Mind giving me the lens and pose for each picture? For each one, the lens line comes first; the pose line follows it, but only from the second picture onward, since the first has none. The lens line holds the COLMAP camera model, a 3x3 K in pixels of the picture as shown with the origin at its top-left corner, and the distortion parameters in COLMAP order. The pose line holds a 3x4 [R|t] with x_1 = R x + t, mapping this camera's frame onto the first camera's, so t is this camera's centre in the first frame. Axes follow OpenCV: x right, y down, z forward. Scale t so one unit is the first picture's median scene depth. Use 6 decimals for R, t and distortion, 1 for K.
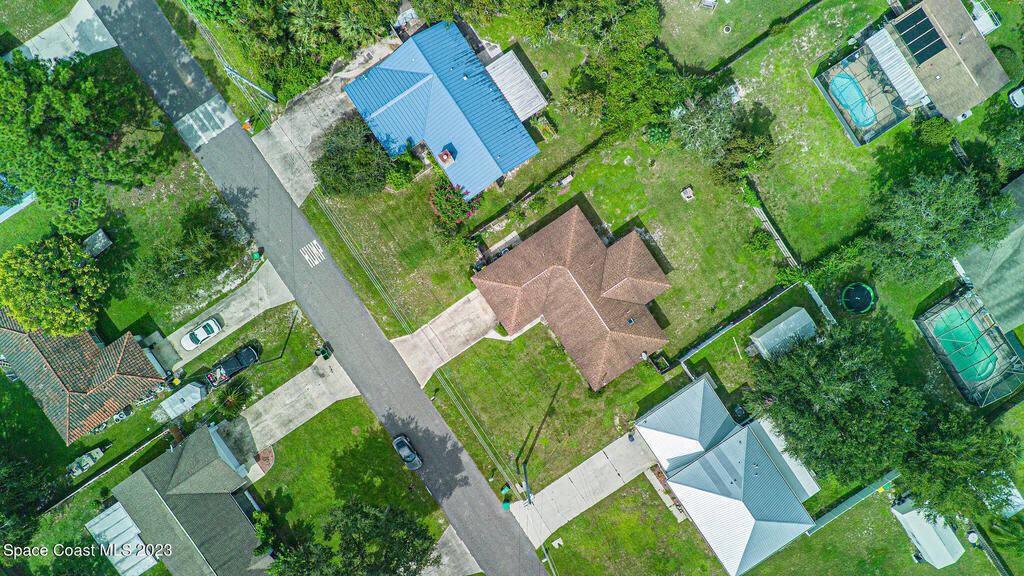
lens RADIAL K [[756.4, 0, 510.2], [0, 756.4, 268.0], [0, 0, 1]] dist [-0.016351, -0.002241]
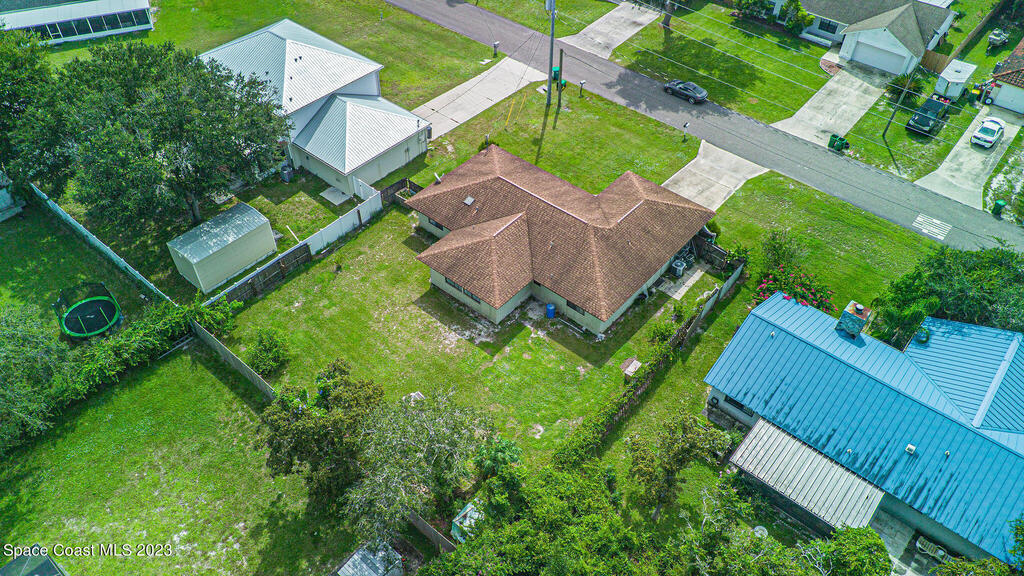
lens RADIAL K [[758.4, 0, 512.0], [0, 758.4, 288.0], [0, 0, 1]] dist [-0.000479, -0.001443]
pose [[-0.962871, 0.174440, -0.206035, 0.262767], [-0.268447, -0.699436, 0.662364, -0.415679], [-0.028565, 0.693080, 0.720294, 0.549902]]
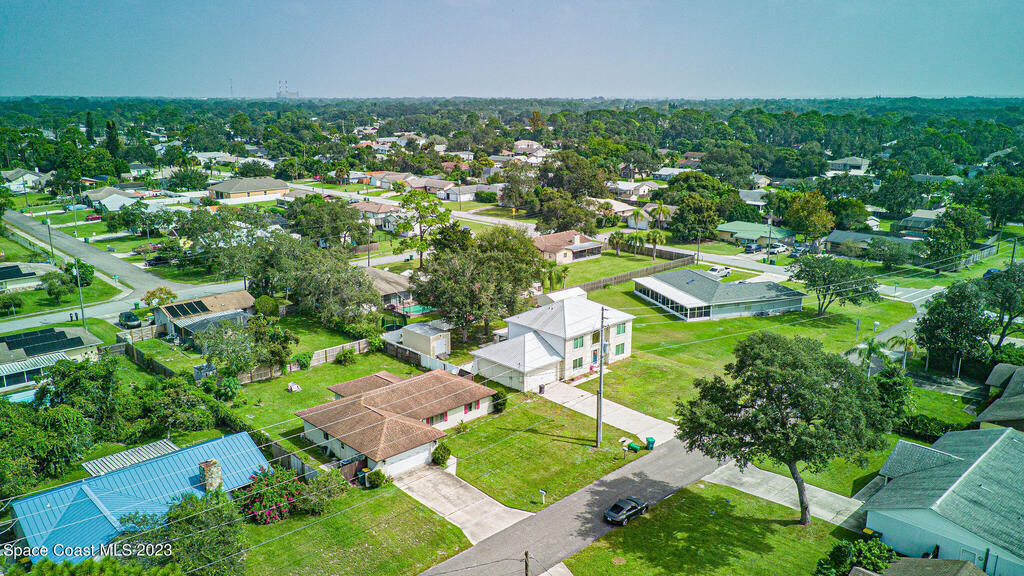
lens RADIAL K [[758.4, 0, 512.0], [0, 758.4, 288.0], [0, 0, 1]] dist [-0.000479, -0.001443]
pose [[-0.162441, -0.245793, 0.955614, -0.757599], [0.986434, -0.063685, 0.151300, 0.041862], [0.023670, 0.967228, 0.252804, 0.609405]]
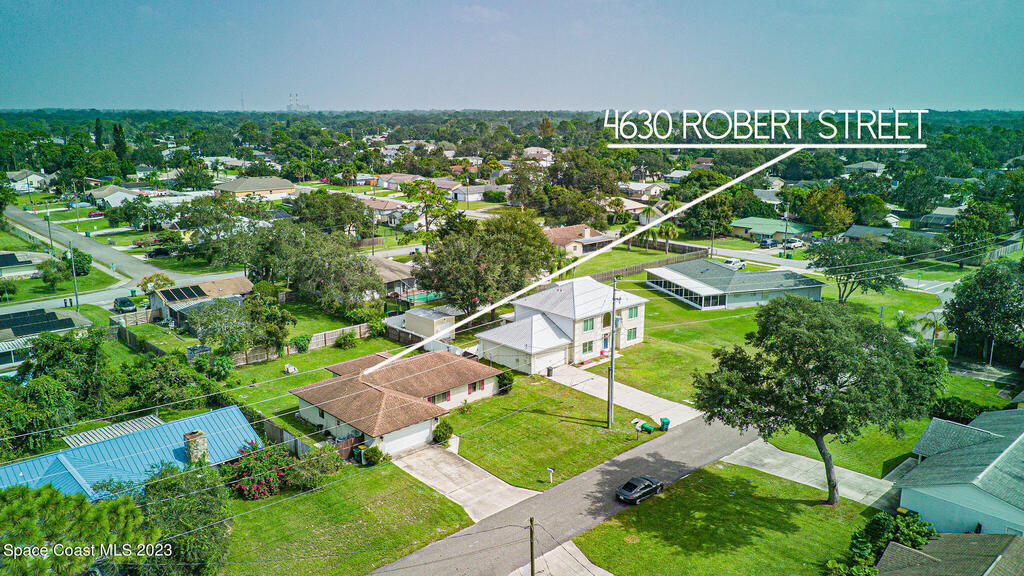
lens RADIAL K [[763.6, 0, 512.0], [0, 763.6, 288.0], [0, 0, 1]] dist [0.001287, -0.005629]
pose [[-0.149940, -0.230658, 0.961413, -0.730747], [0.988437, -0.057171, 0.140438, 0.047867], [0.022572, 0.971354, 0.236563, 0.663042]]
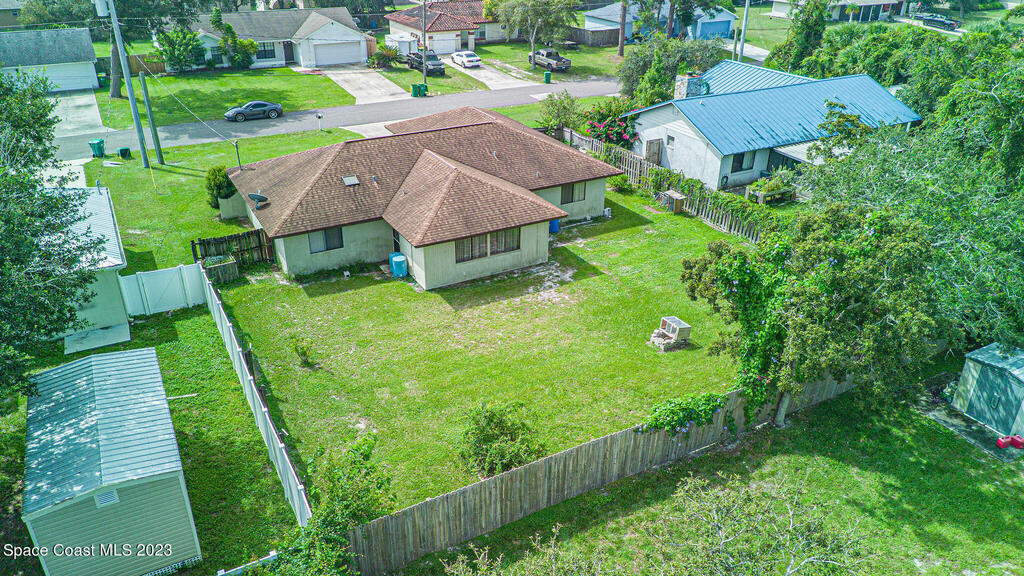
lens RADIAL K [[756.4, 0, 510.2], [0, 756.4, 268.0], [0, 0, 1]] dist [-0.016351, -0.002241]
pose [[-0.086381, 0.420789, -0.903037, 0.530795], [-0.995792, -0.064318, 0.065284, -0.046114], [-0.030611, 0.904876, 0.424574, 0.827471]]
